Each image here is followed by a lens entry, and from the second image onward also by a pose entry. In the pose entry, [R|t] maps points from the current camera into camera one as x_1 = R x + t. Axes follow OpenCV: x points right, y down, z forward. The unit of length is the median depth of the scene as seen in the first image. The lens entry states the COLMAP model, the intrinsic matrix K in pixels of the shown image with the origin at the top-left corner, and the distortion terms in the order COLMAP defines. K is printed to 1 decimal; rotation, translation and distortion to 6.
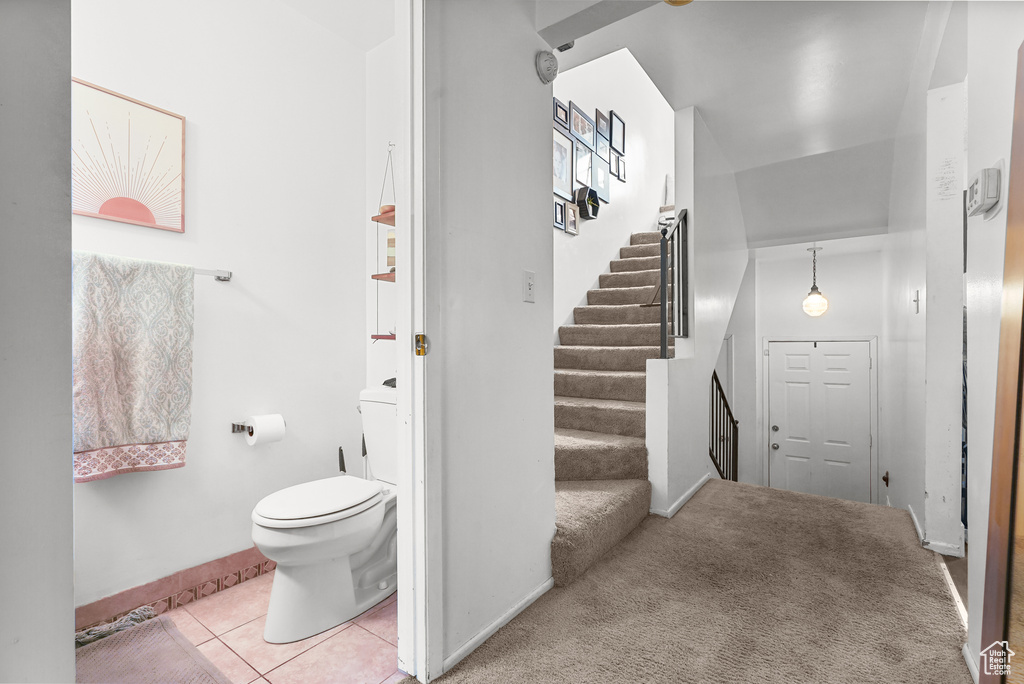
lens RADIAL K [[471.8, 0, 512.1], [0, 471.8, 342.1], [0, 0, 1]] dist [-0.012469, 0.002717]
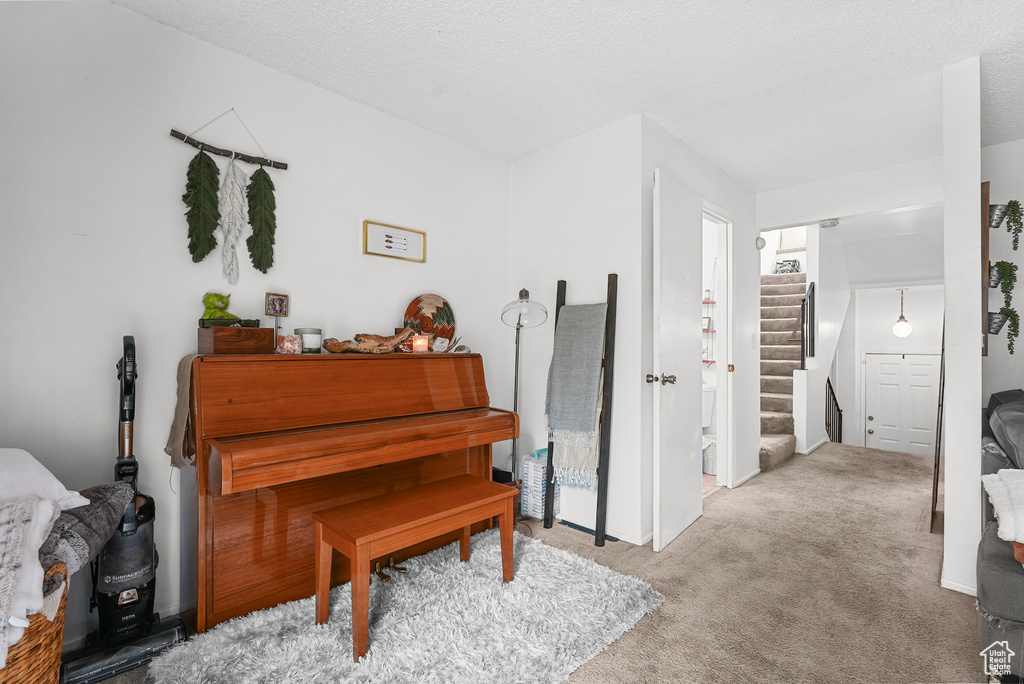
lens RADIAL K [[471.8, 0, 511.7], [0, 471.8, 345.3], [0, 0, 1]] dist [-0.012469, 0.002717]
pose [[0.989086, 0.003199, -0.147303, -0.519956], [-0.001702, 0.999946, 0.010289, -0.075750], [0.147328, -0.009926, 0.989038, -0.955124]]
